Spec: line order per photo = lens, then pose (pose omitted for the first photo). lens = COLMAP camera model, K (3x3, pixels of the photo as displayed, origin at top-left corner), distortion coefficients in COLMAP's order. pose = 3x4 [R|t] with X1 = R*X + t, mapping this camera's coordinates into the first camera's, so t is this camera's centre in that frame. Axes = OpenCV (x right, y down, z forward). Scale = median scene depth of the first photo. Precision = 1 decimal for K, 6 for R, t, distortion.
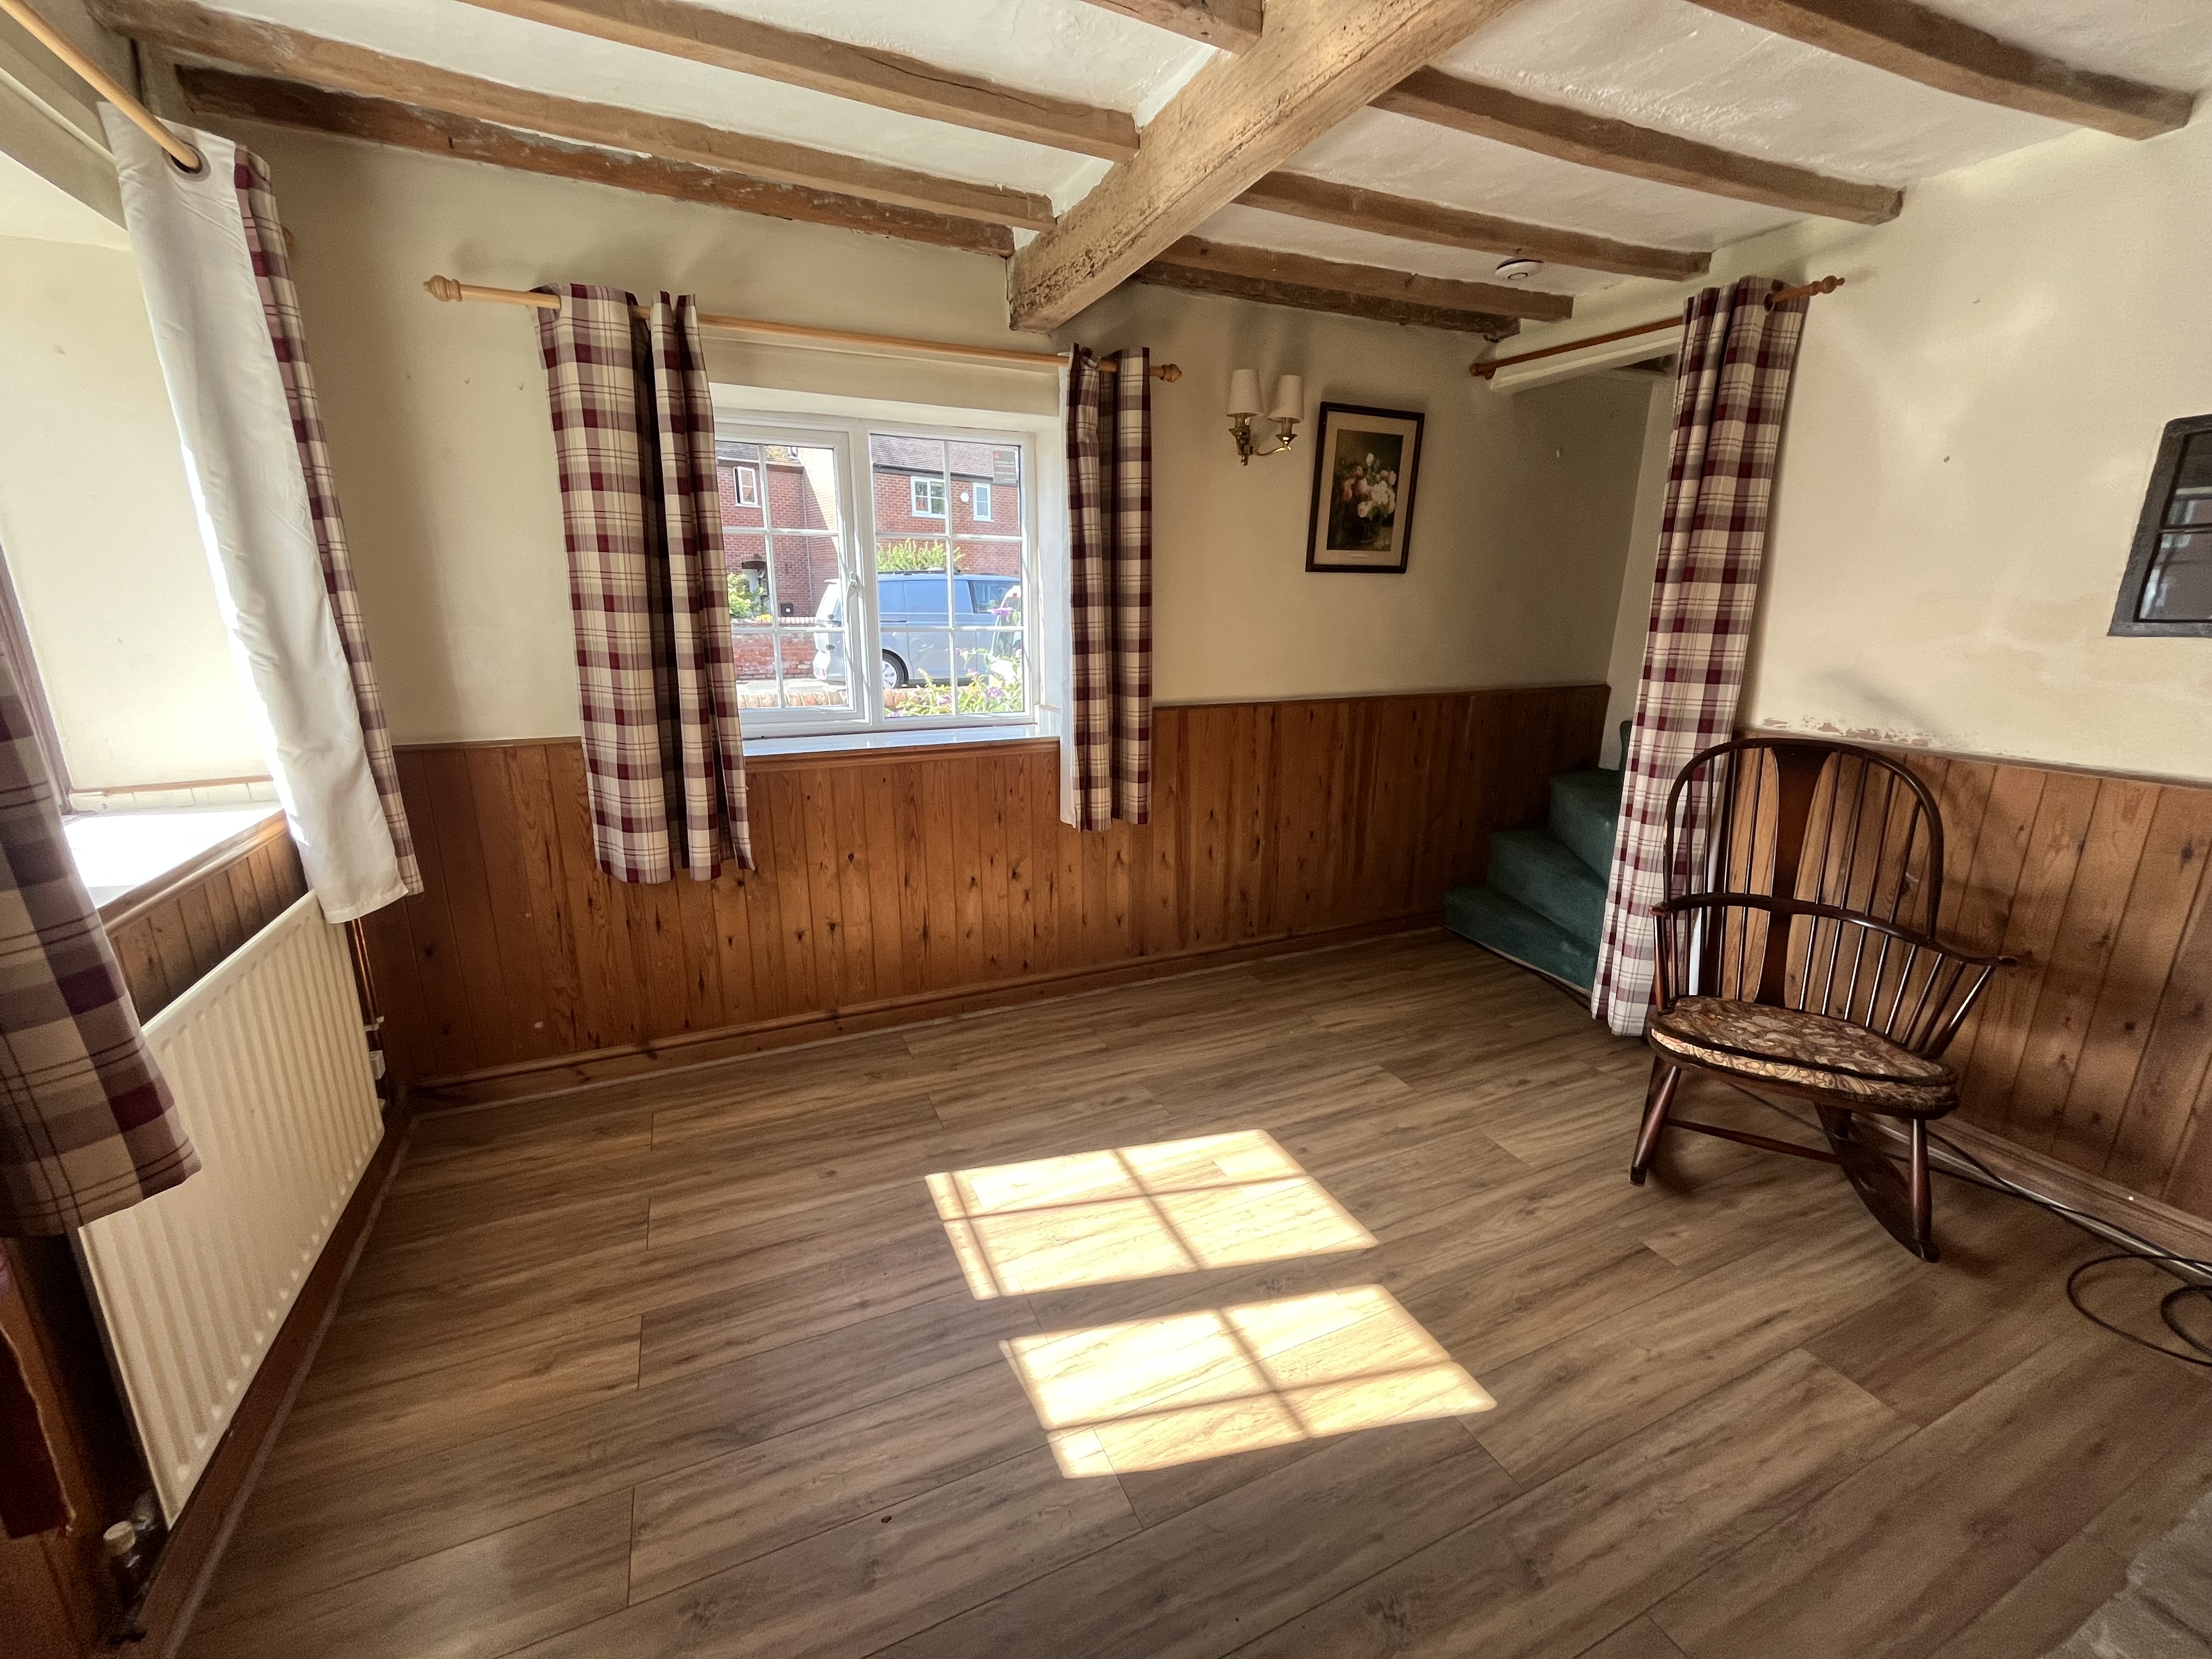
lens RADIAL K [[900.5, 0, 1099.1], [0, 900.5, 834.4], [0, 0, 1]] dist [-0.001548, -0.002662]
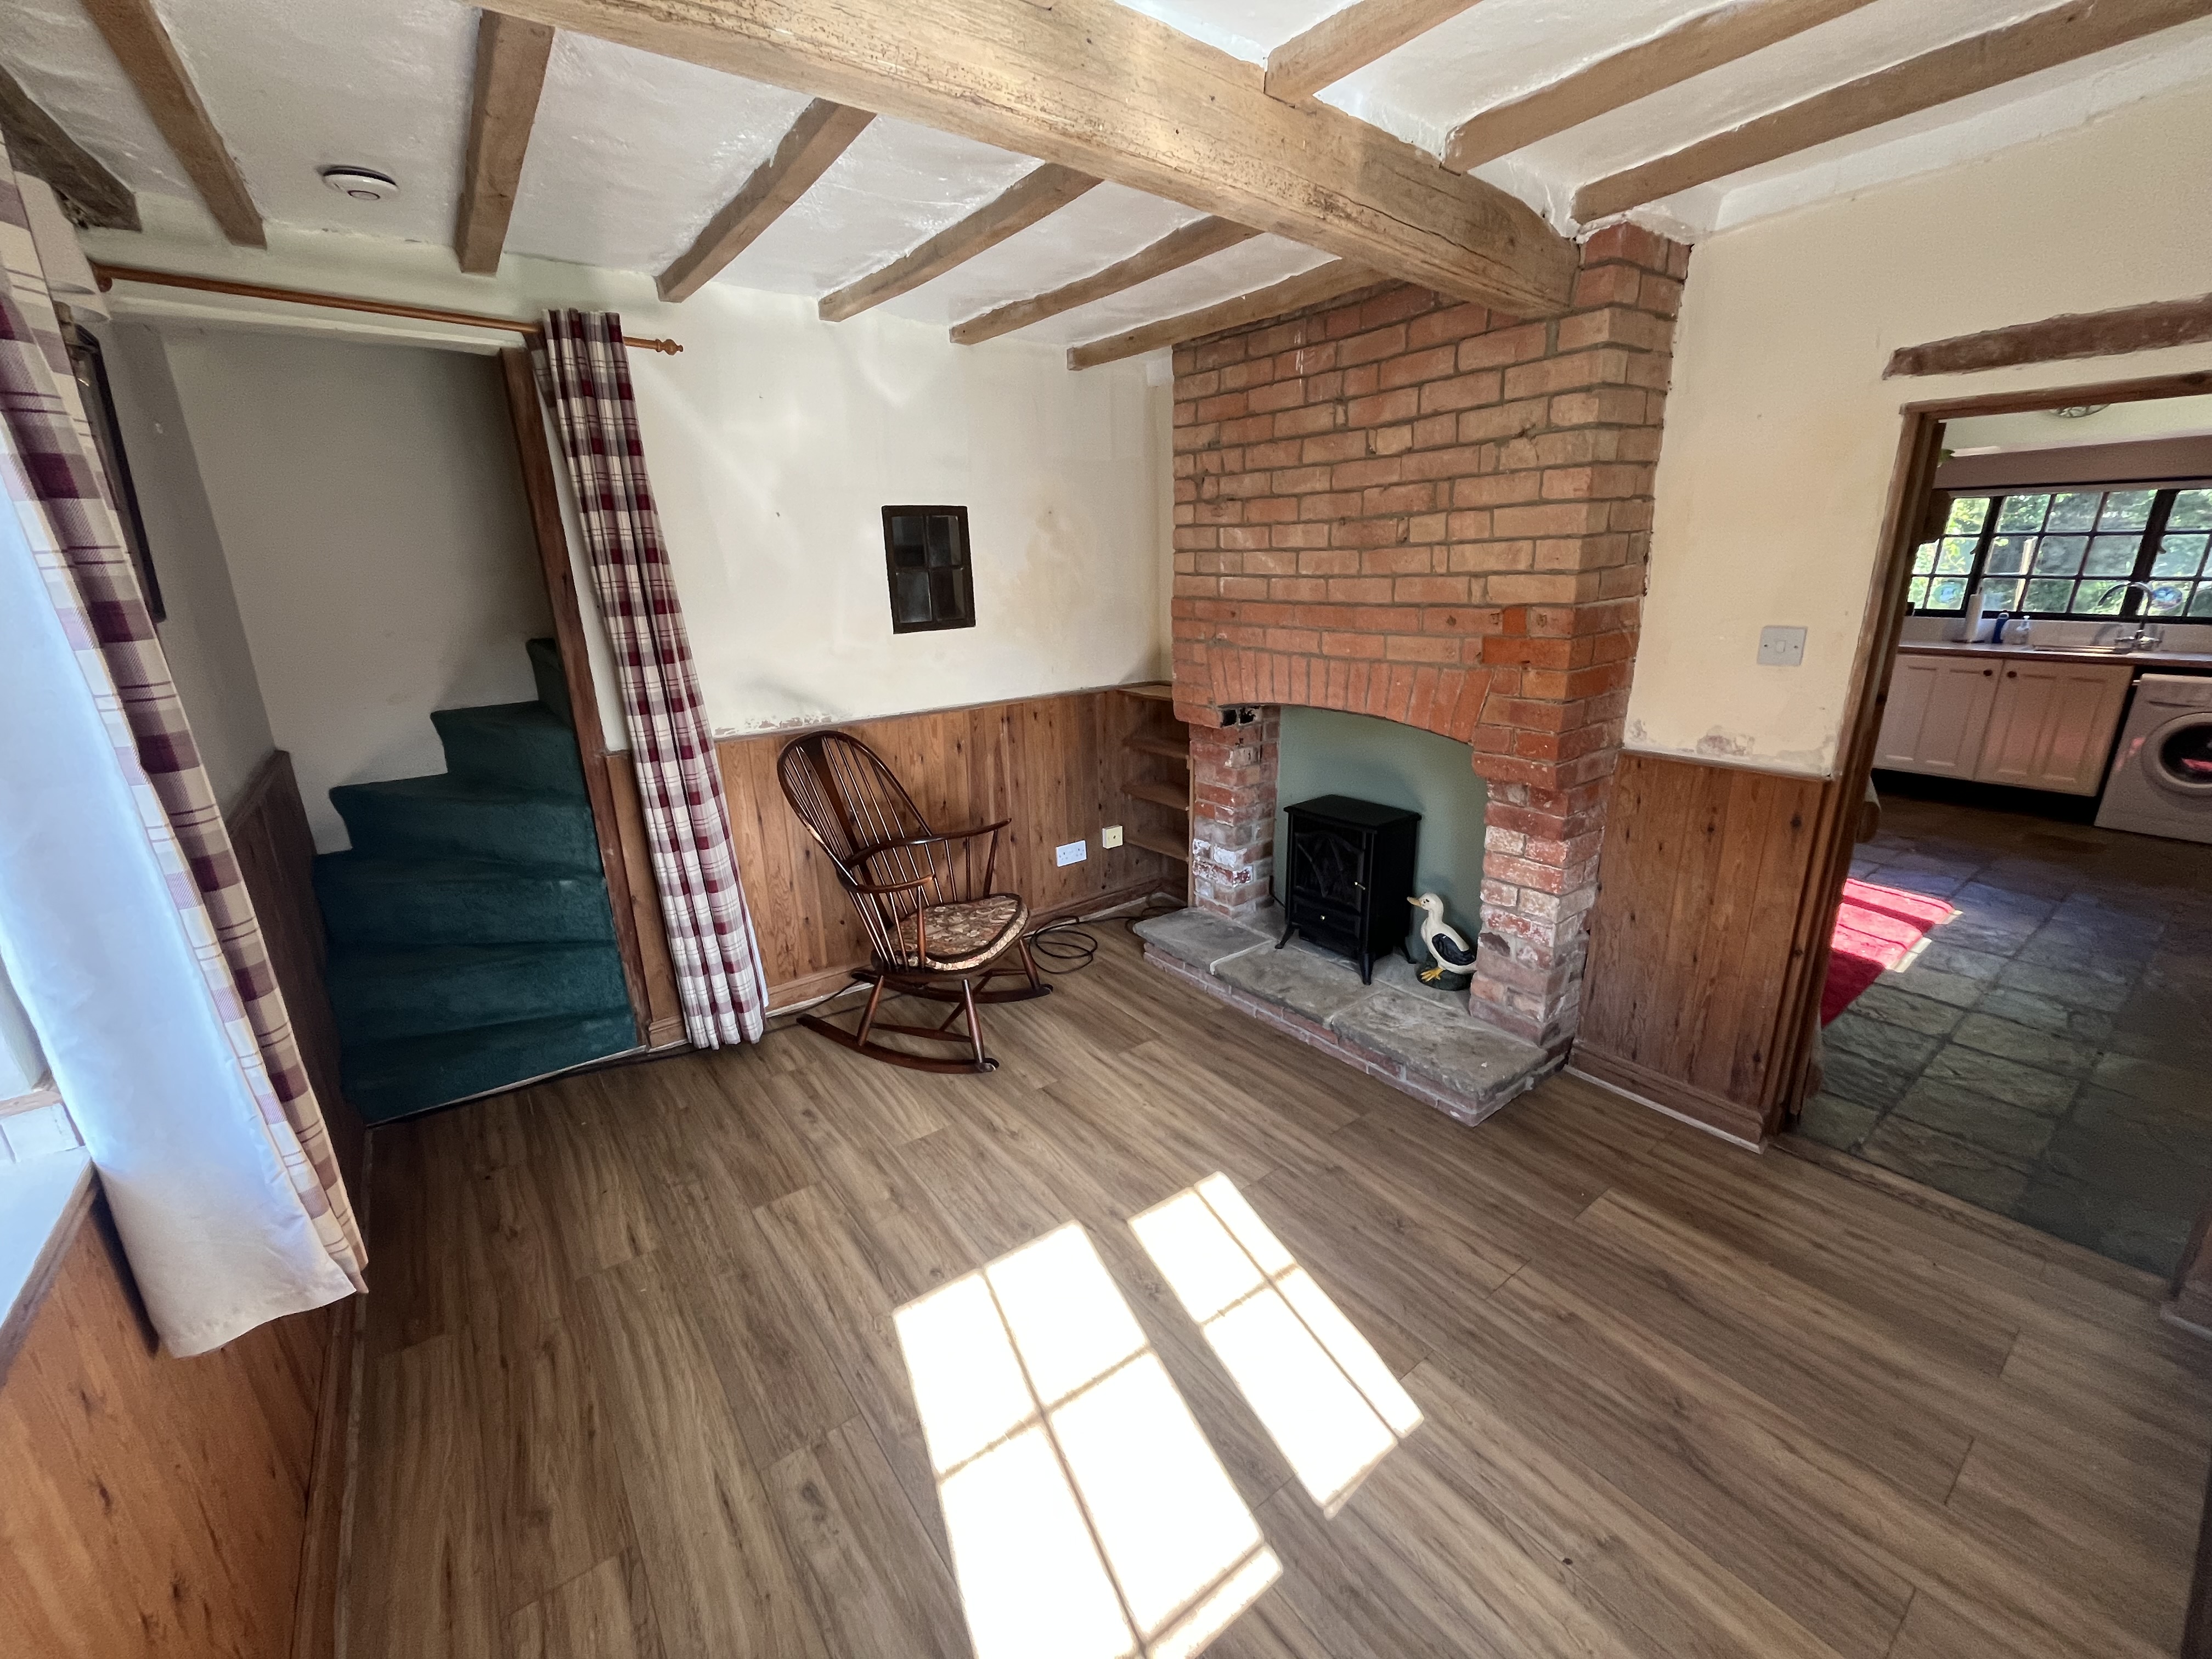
lens RADIAL K [[900.5, 0, 1099.1], [0, 900.5, 834.4], [0, 0, 1]] dist [-0.001548, -0.002662]
pose [[-0.220804, -0.281668, 0.933761, -0.586541], [0.271613, 0.901758, 0.336242, -0.331841], [-0.936735, 0.327866, -0.122607, 0.933583]]
